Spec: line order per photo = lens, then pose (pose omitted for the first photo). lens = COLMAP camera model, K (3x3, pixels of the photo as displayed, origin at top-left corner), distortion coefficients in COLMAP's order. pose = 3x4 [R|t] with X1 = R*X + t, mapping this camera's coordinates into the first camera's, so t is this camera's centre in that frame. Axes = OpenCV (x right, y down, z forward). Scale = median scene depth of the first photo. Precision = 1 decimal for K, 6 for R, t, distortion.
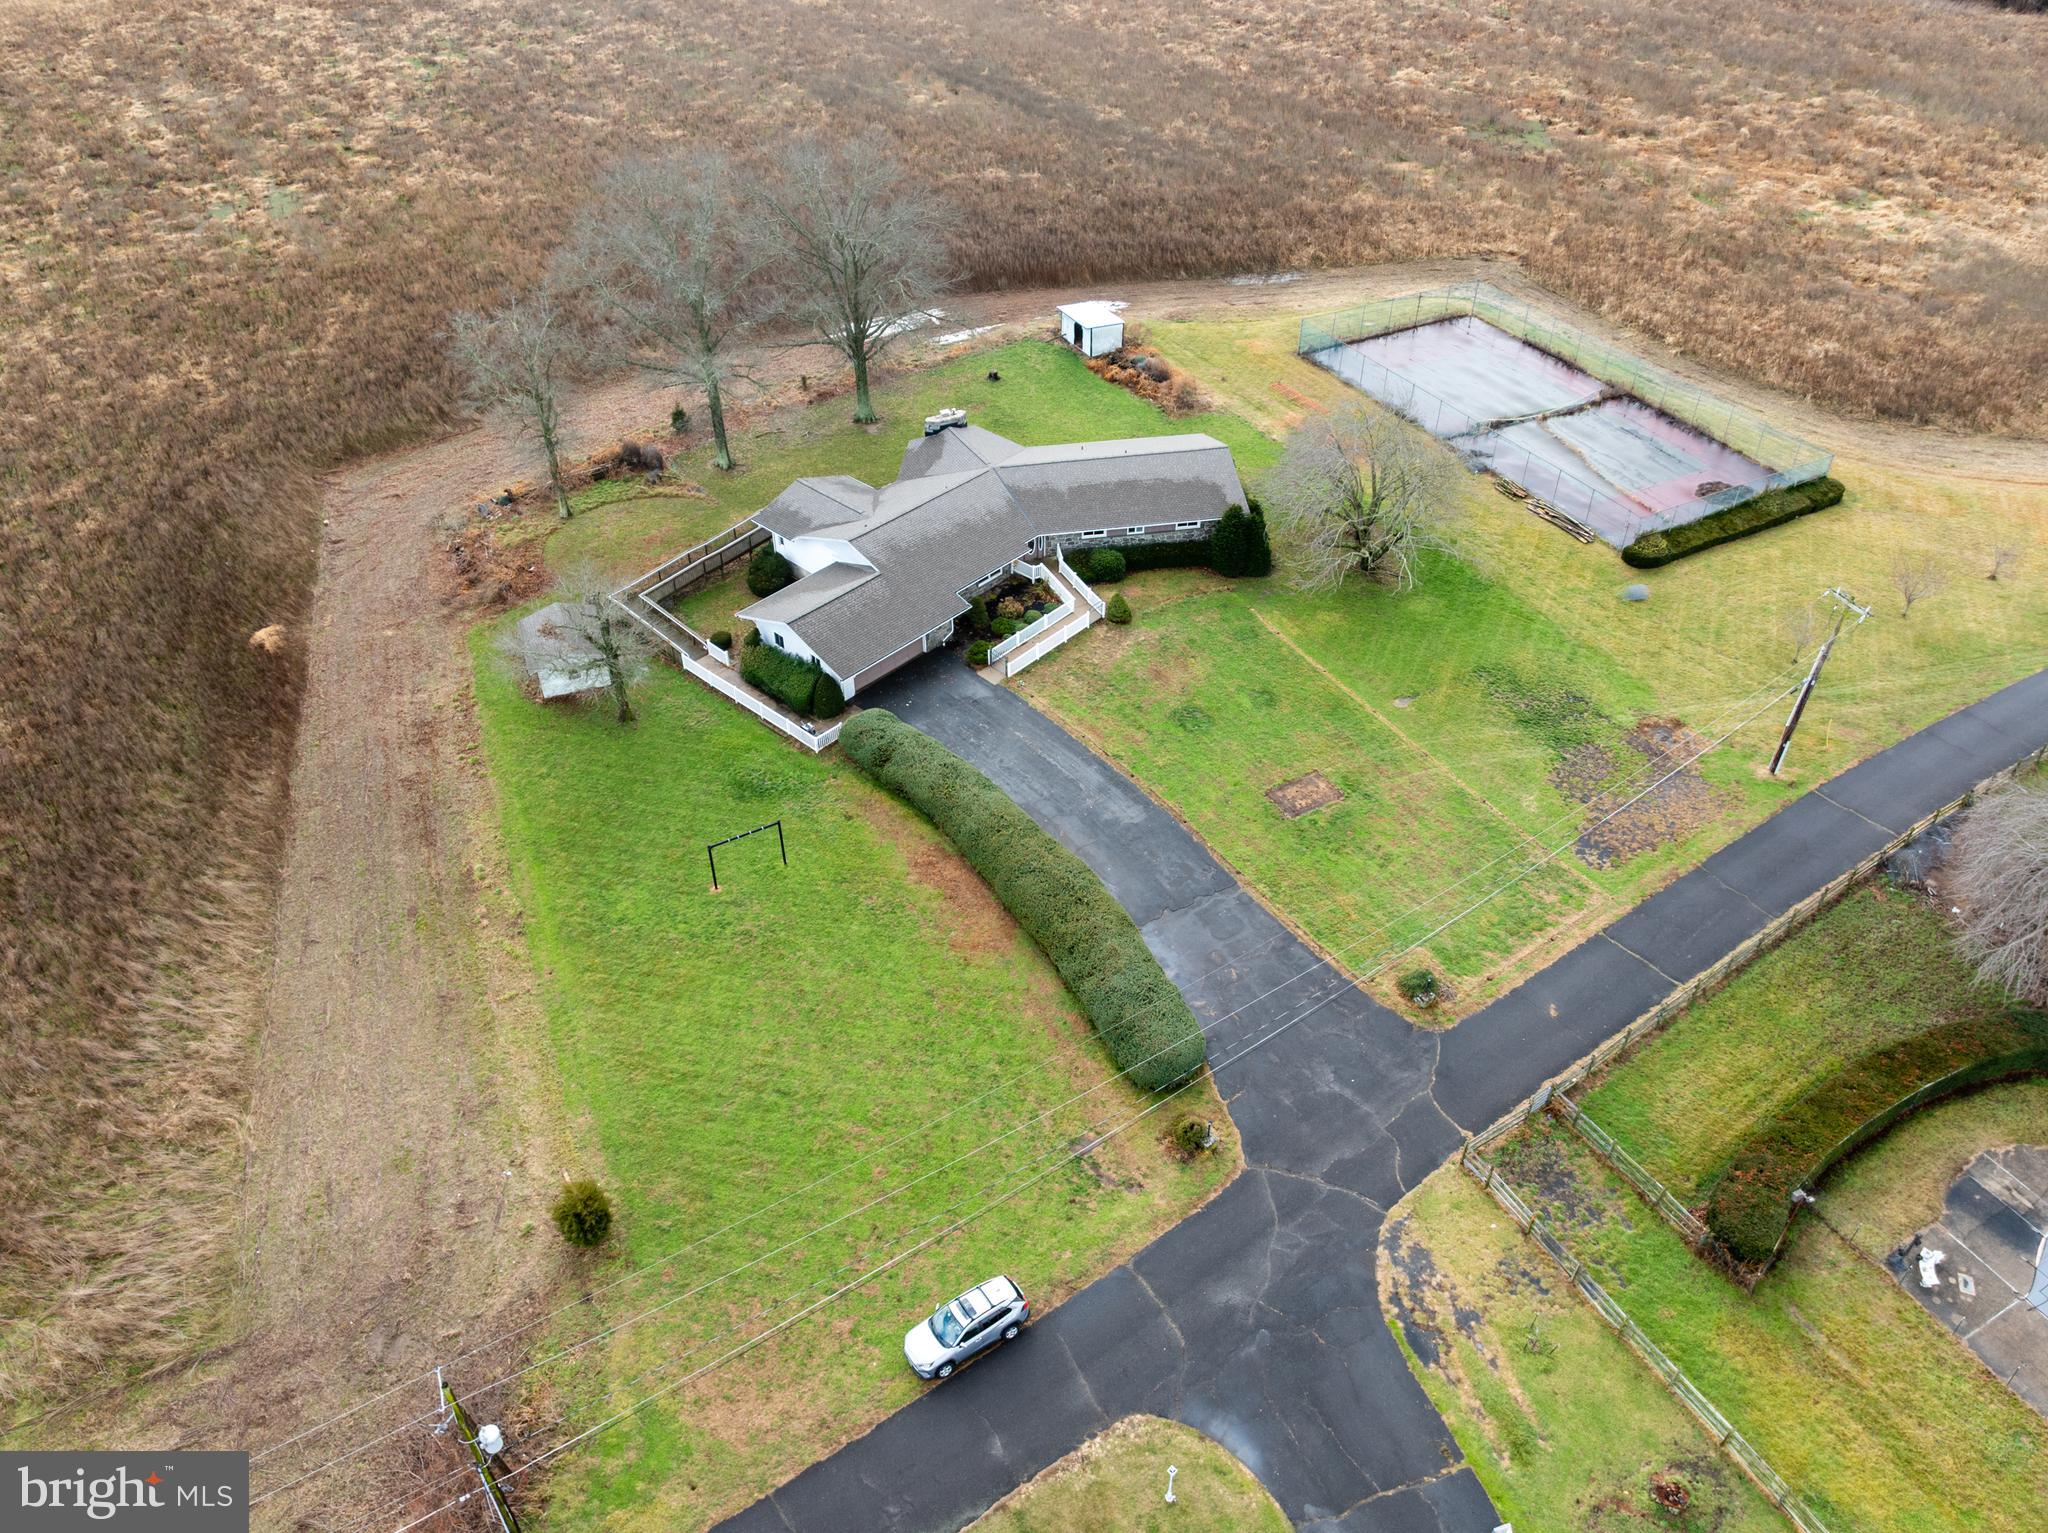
lens RADIAL K [[1432.8, 0, 1024.0], [0, 1432.8, 766.5], [0, 0, 1]] dist [-0.034103, -0.006092]
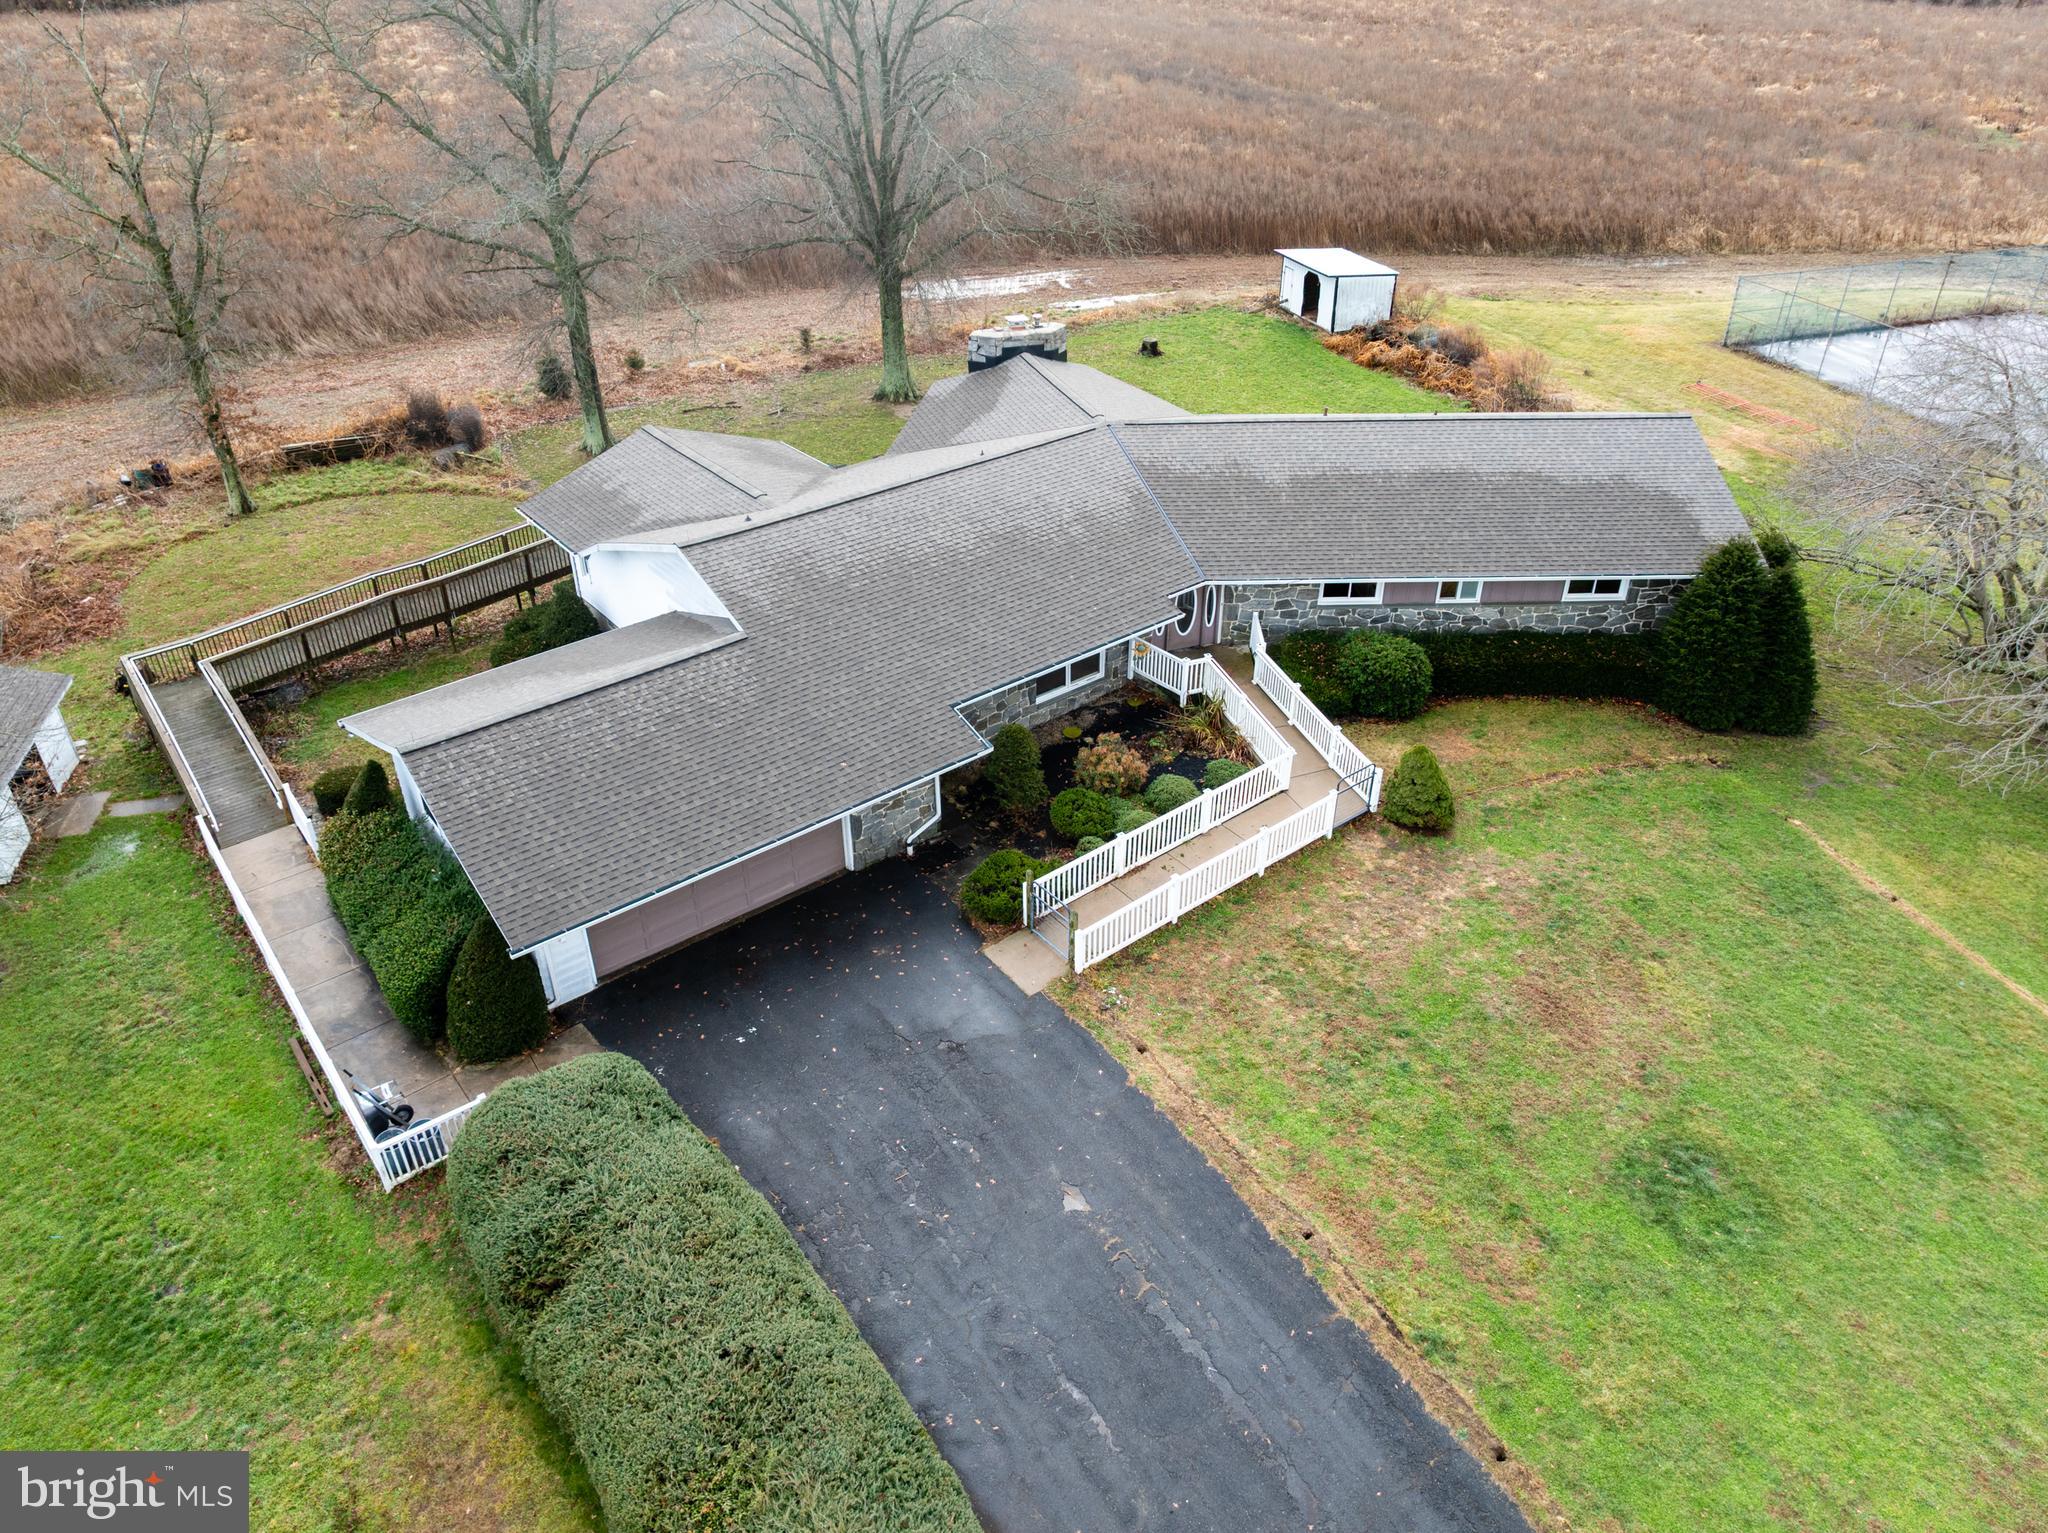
lens RADIAL K [[1432.8, 0, 1024.0], [0, 1432.8, 766.5], [0, 0, 1]] dist [-0.034103, -0.006092]
pose [[0.989641, 0.076830, -0.121279, 0.012287], [-0.090657, 0.989457, -0.112944, -0.067045], [0.111323, 0.122768, 0.986172, 0.638050]]
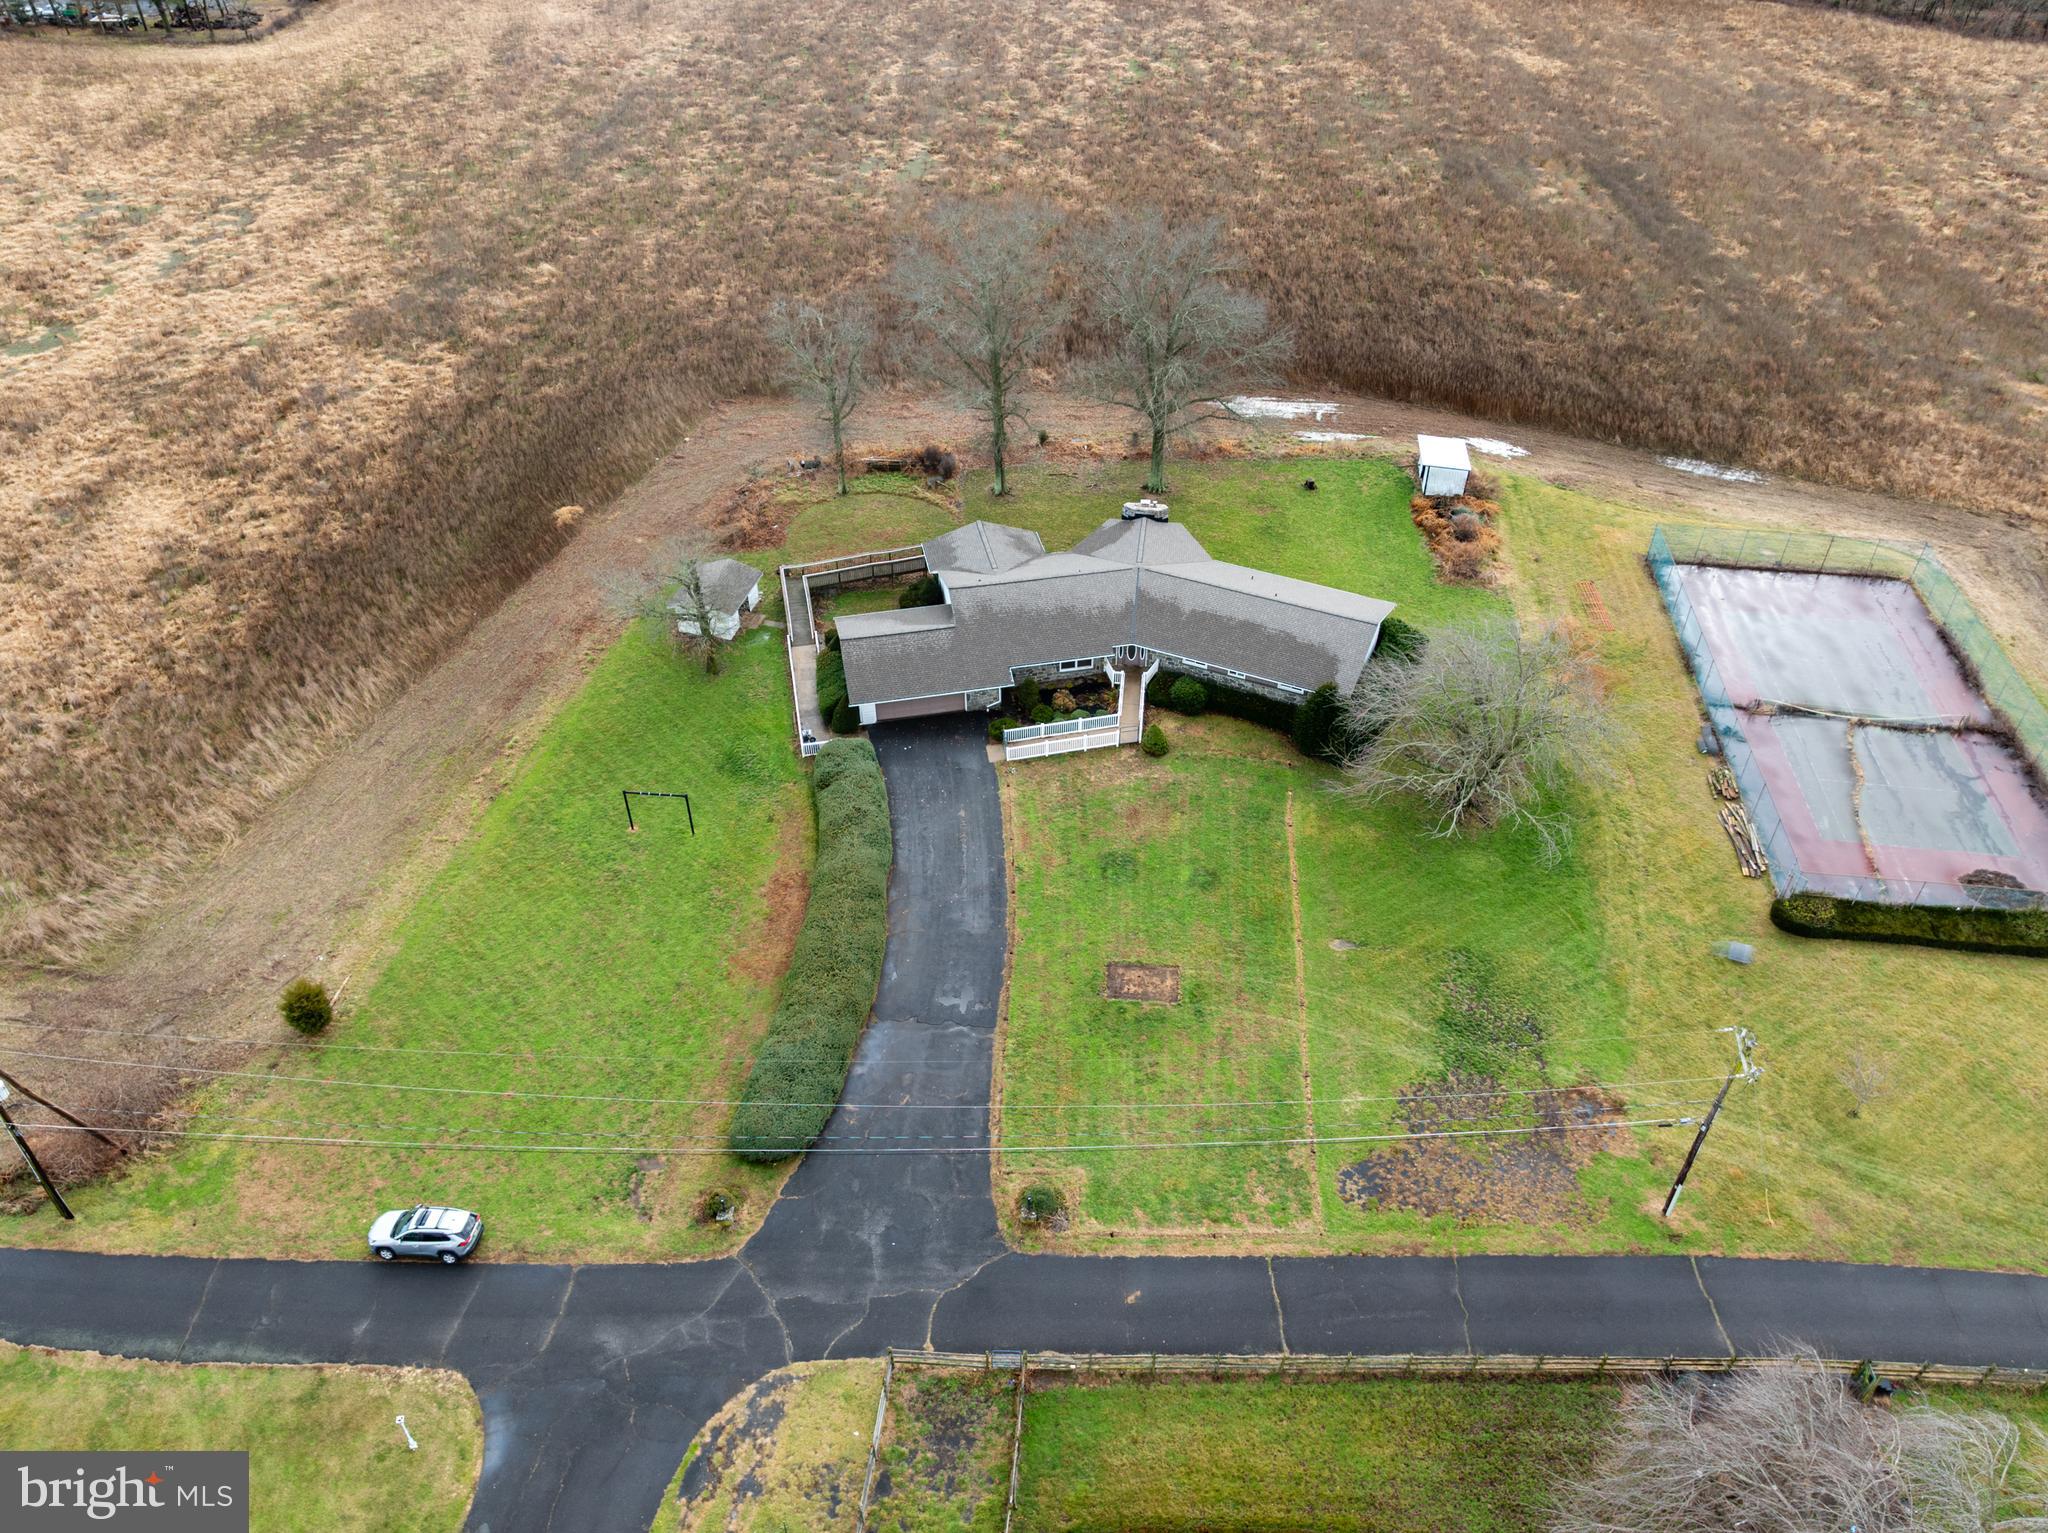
lens RADIAL K [[1432.8, 0, 1024.0], [0, 1432.8, 766.5], [0, 0, 1]] dist [-0.034103, -0.006092]
pose [[0.814991, 0.369175, -0.446654, 0.434811], [-0.371331, 0.924458, 0.086546, -0.143845], [0.444864, 0.095322, 0.890511, 0.086006]]
